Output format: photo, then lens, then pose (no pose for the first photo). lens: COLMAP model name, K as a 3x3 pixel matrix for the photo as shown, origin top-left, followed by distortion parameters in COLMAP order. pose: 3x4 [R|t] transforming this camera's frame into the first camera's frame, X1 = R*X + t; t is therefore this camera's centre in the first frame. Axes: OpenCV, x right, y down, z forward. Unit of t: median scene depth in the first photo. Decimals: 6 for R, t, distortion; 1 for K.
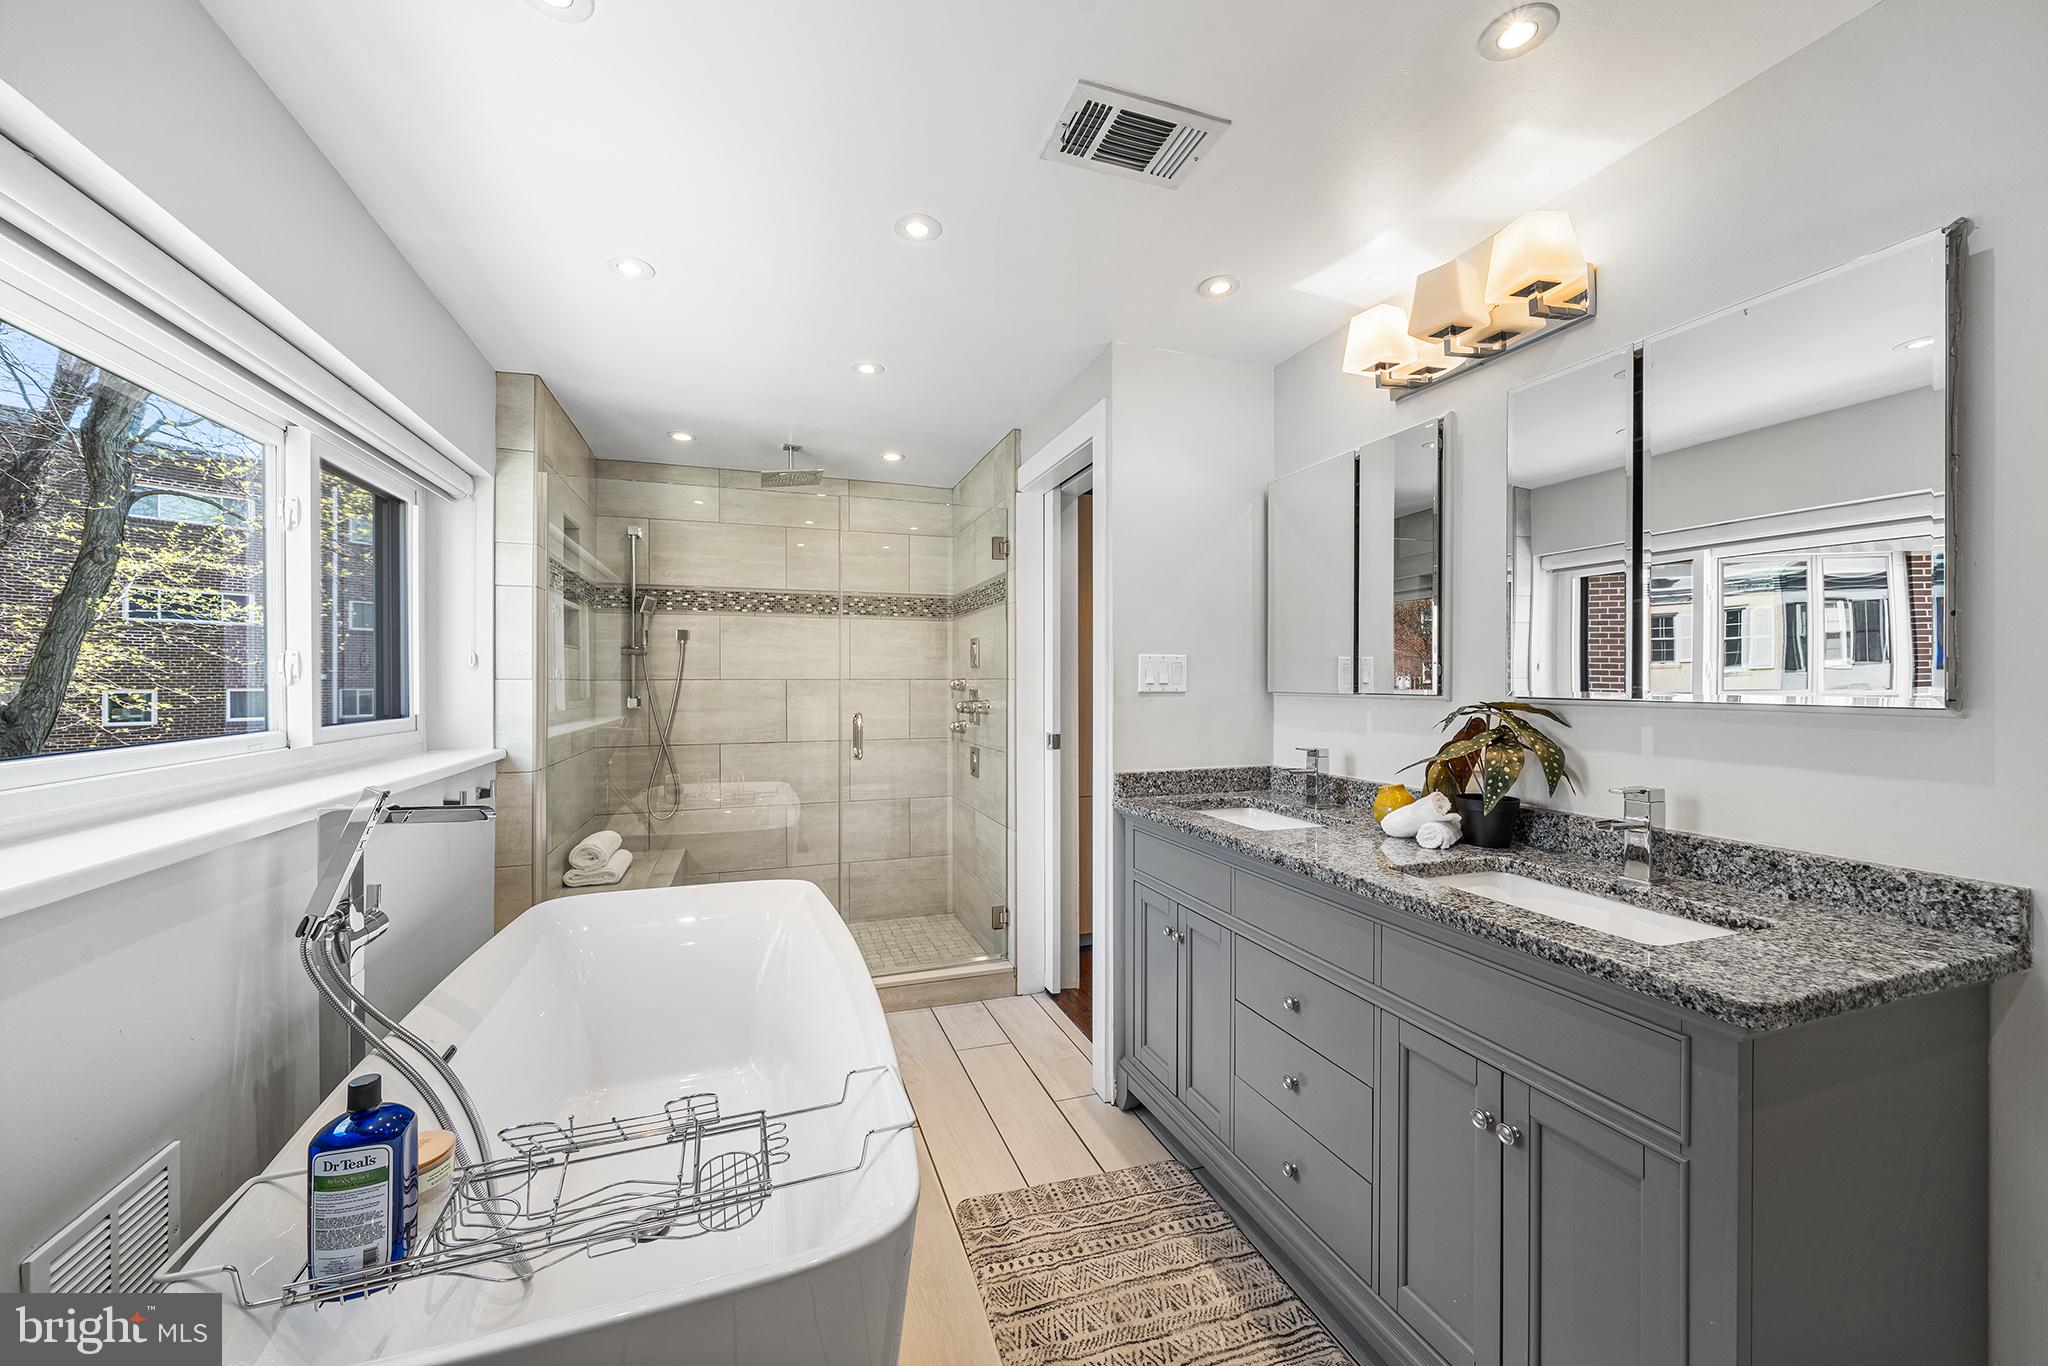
lens RADIAL K [[768.7, 0, 1024.0], [0, 768.7, 683.0], [0, 0, 1]] dist [-0.000964, -0.000074]
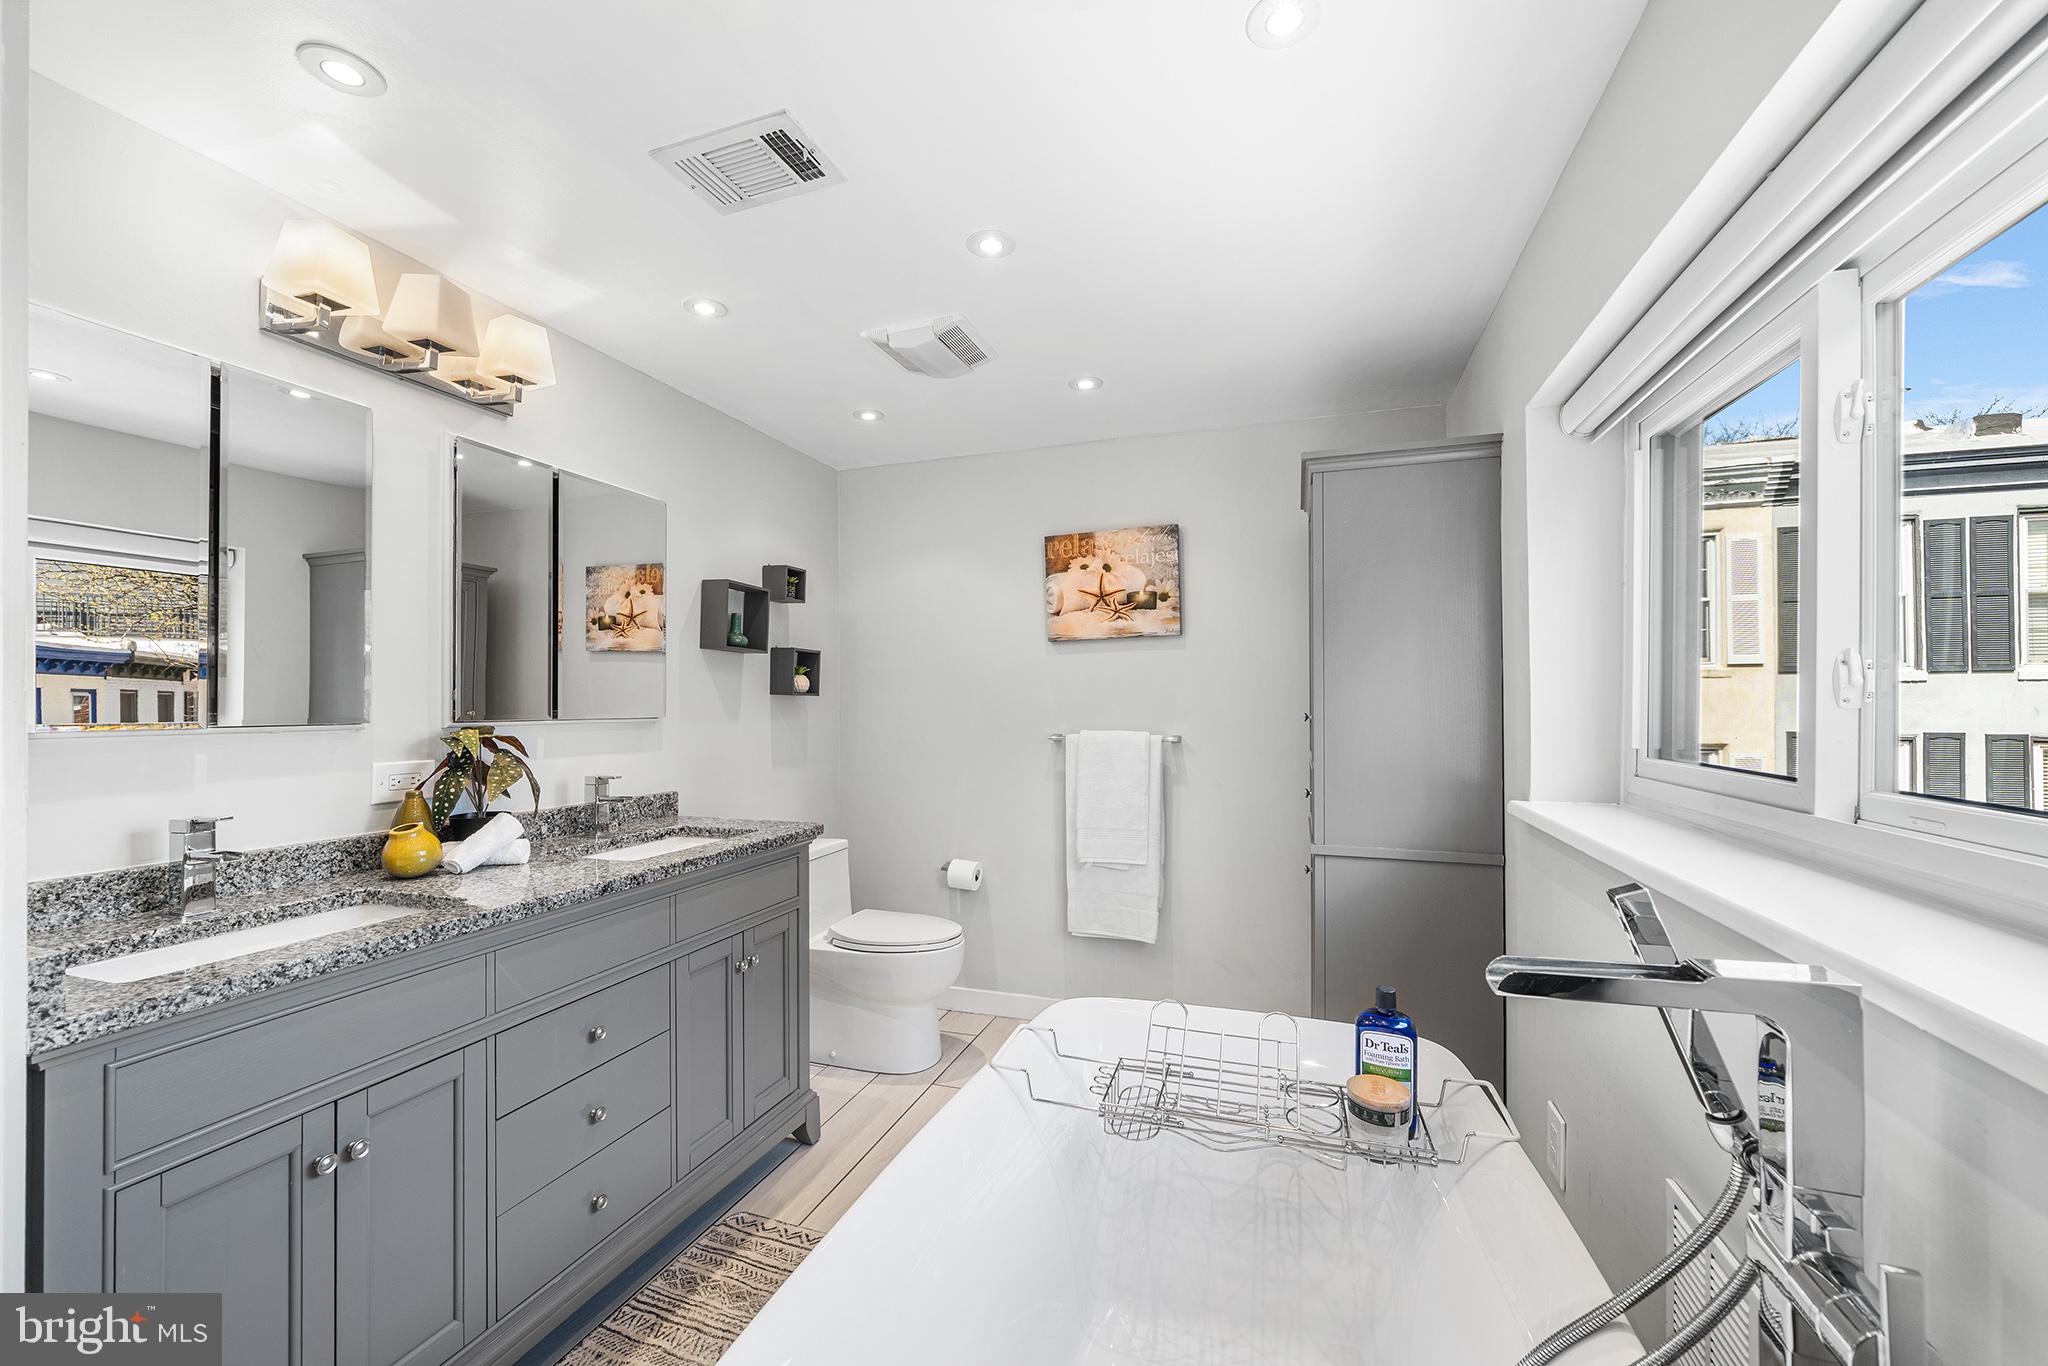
lens RADIAL K [[792.8, 0, 1024.0], [0, 792.8, 683.0], [0, 0, 1]] dist [0.000507, 0.000061]
pose [[-0.782568, 0.018312, 0.622296, -0.690570], [0.000581, 0.999588, -0.028684, 0.002087], [-0.622565, -0.022086, -0.782256, 1.443603]]
